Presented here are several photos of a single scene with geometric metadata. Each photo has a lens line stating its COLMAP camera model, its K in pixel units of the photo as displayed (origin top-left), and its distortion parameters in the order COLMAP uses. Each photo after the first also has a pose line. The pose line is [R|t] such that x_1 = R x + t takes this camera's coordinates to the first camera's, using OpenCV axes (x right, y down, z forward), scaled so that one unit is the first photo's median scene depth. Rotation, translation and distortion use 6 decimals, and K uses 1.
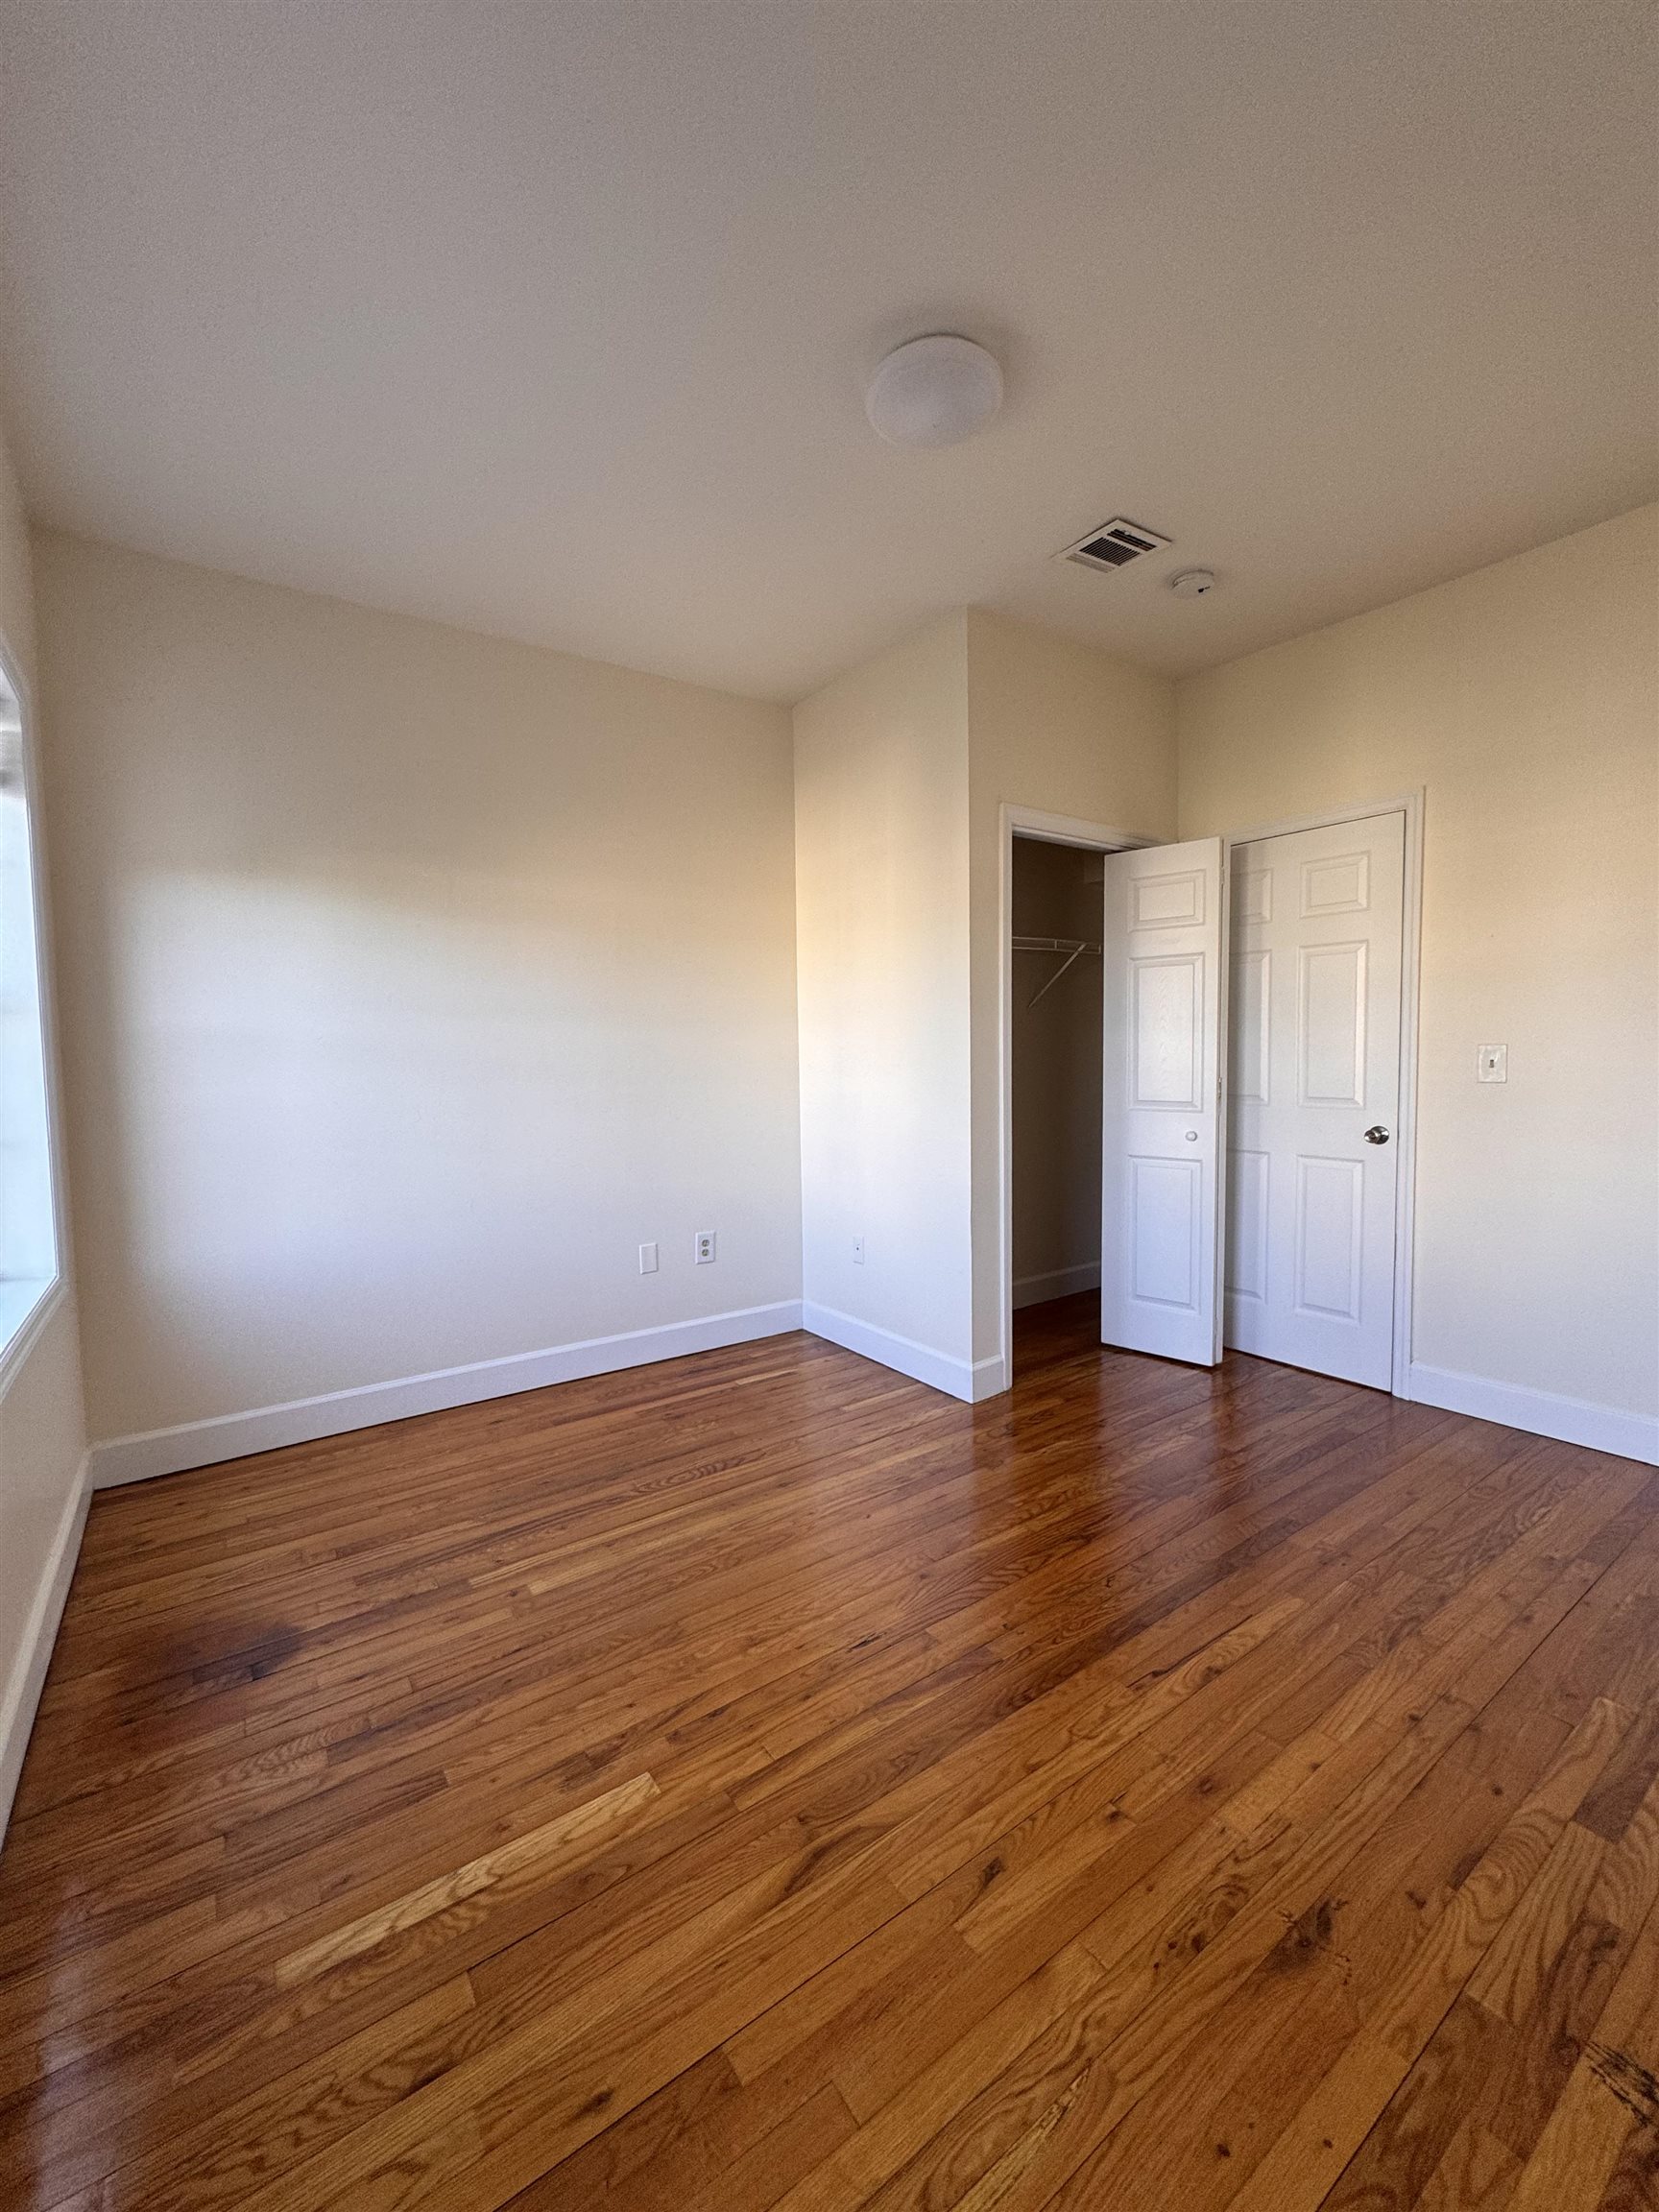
lens RADIAL K [[884.8, 0, 831.6], [0, 884.8, 1103.0], [0, 0, 1]] dist [-0.005628, 0.001148]
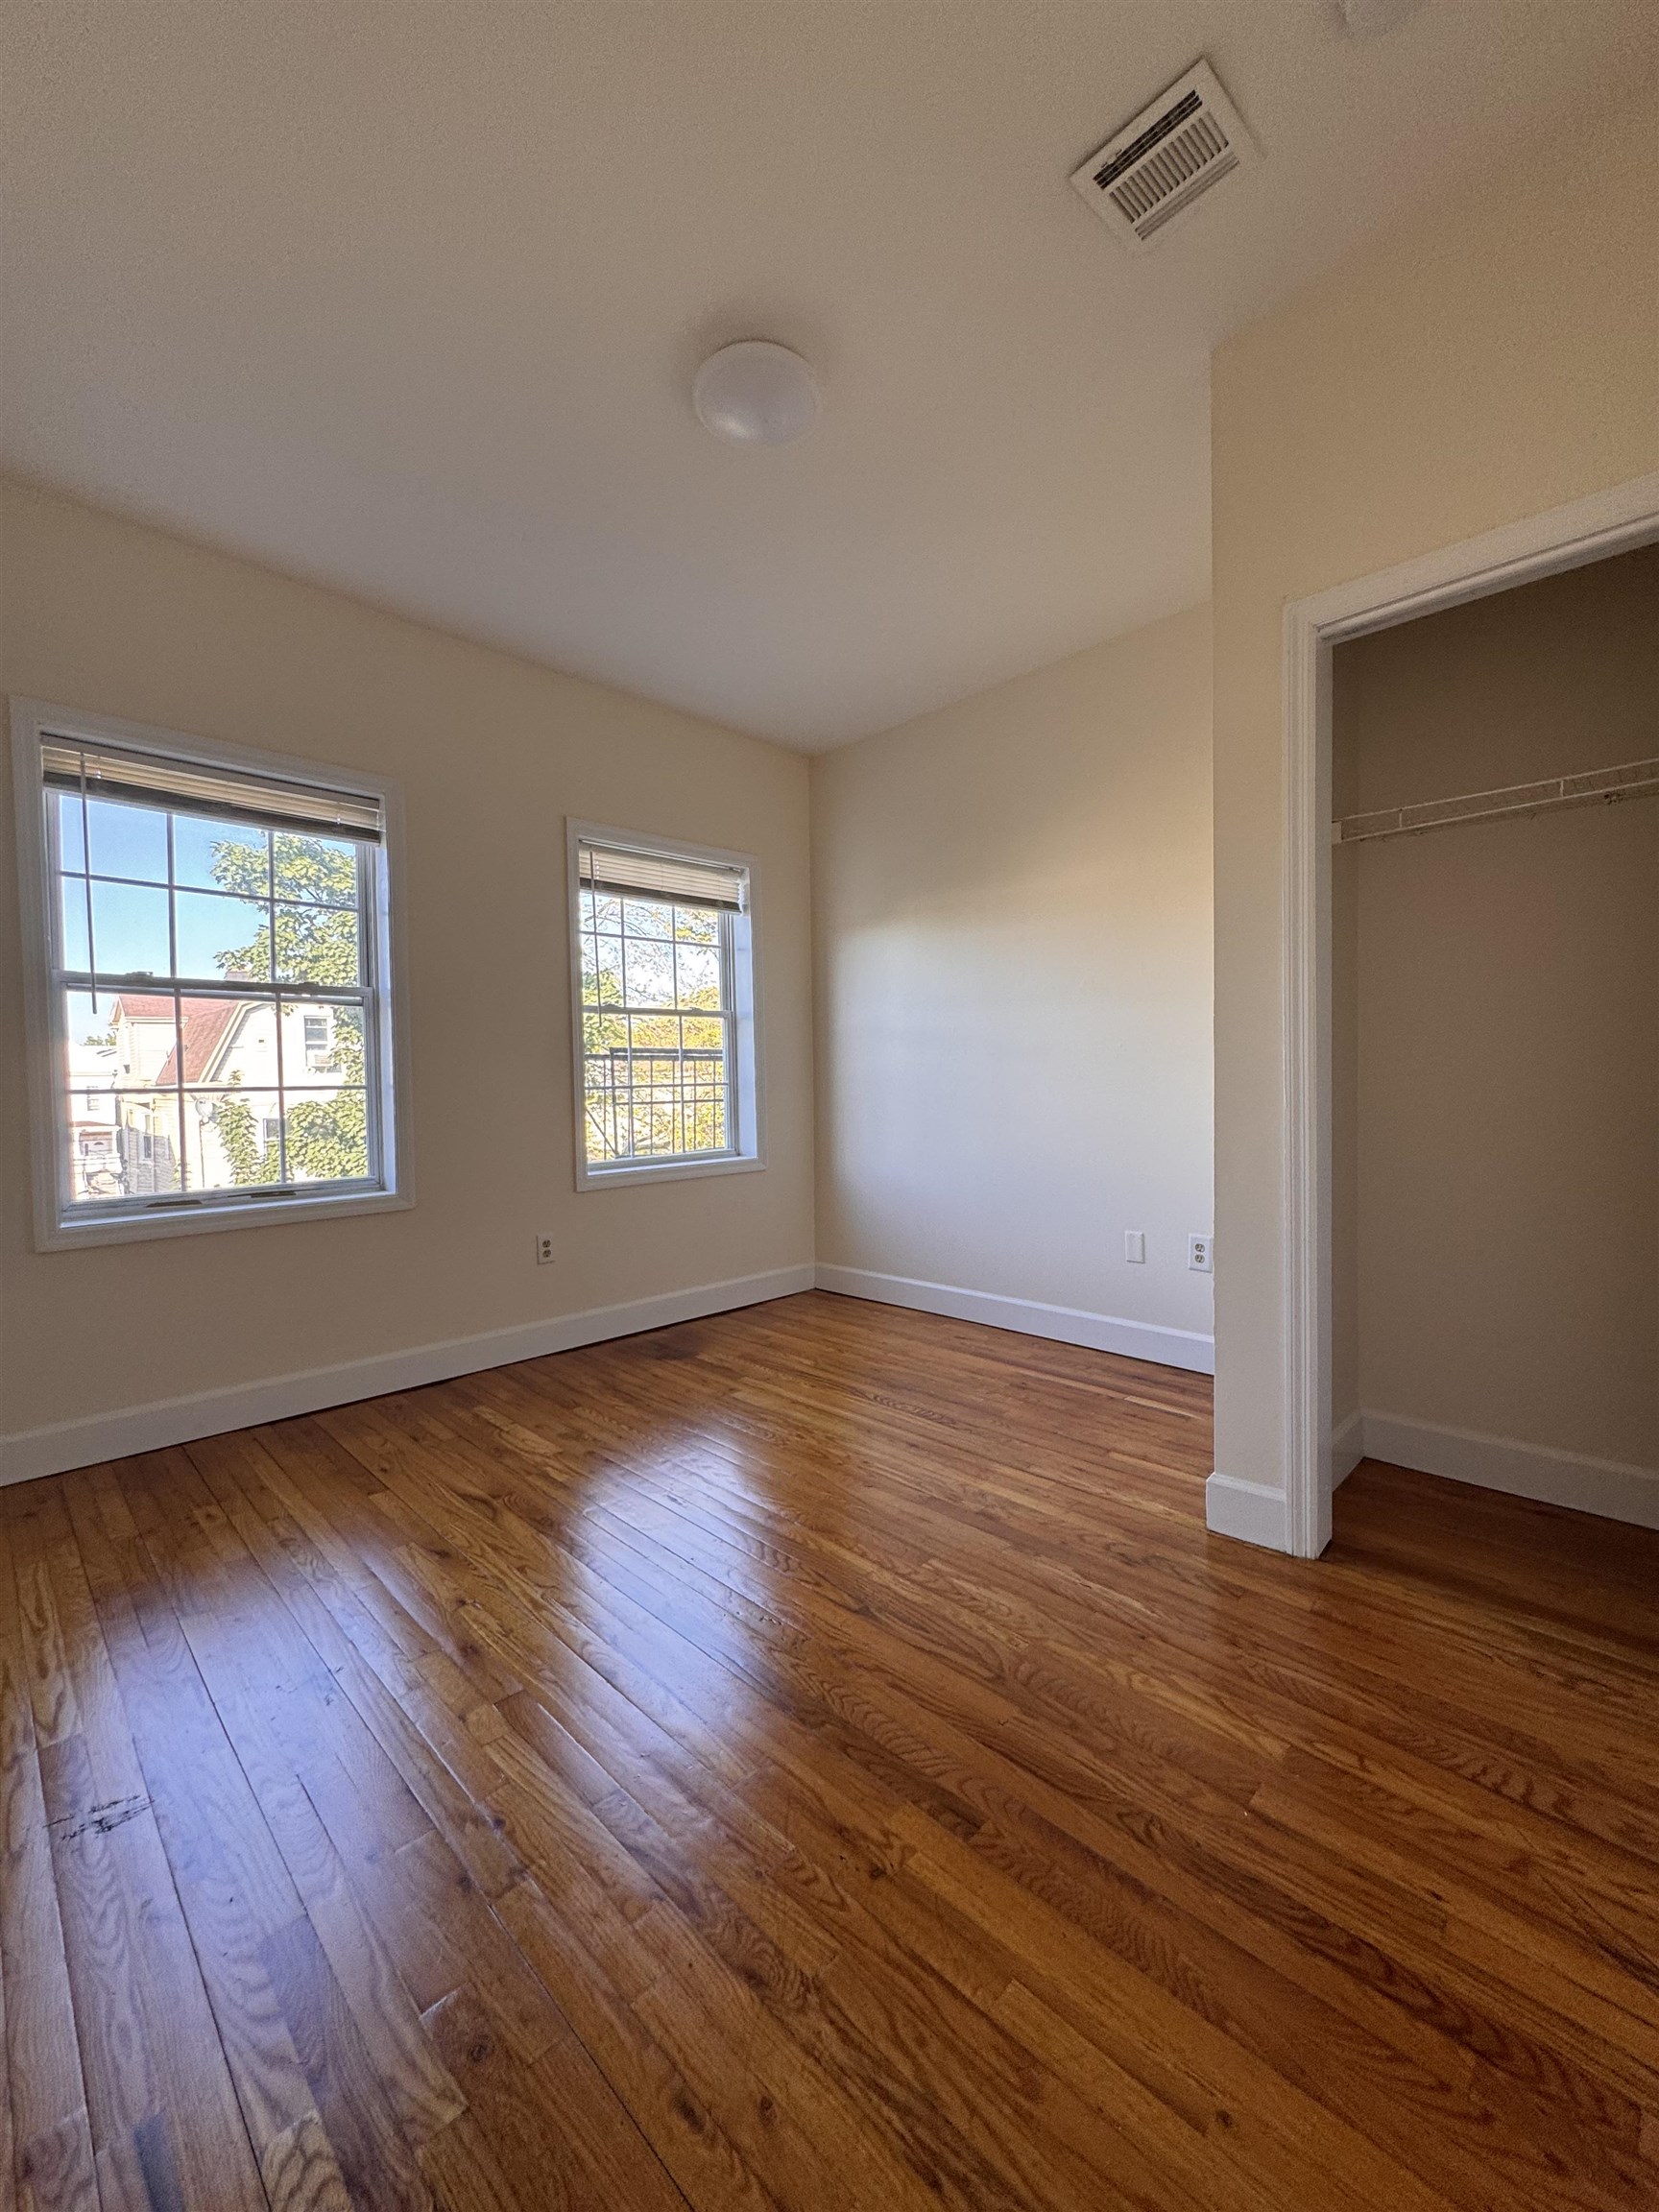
lens RADIAL K [[884.8, 0, 831.6], [0, 884.8, 1103.0], [0, 0, 1]] dist [-0.005628, 0.001148]
pose [[0.170875, 0.040738, -0.984450, 1.042088], [-0.037770, 0.998681, 0.034771, 0.001547], [0.984569, 0.031241, 0.172188, 0.804847]]
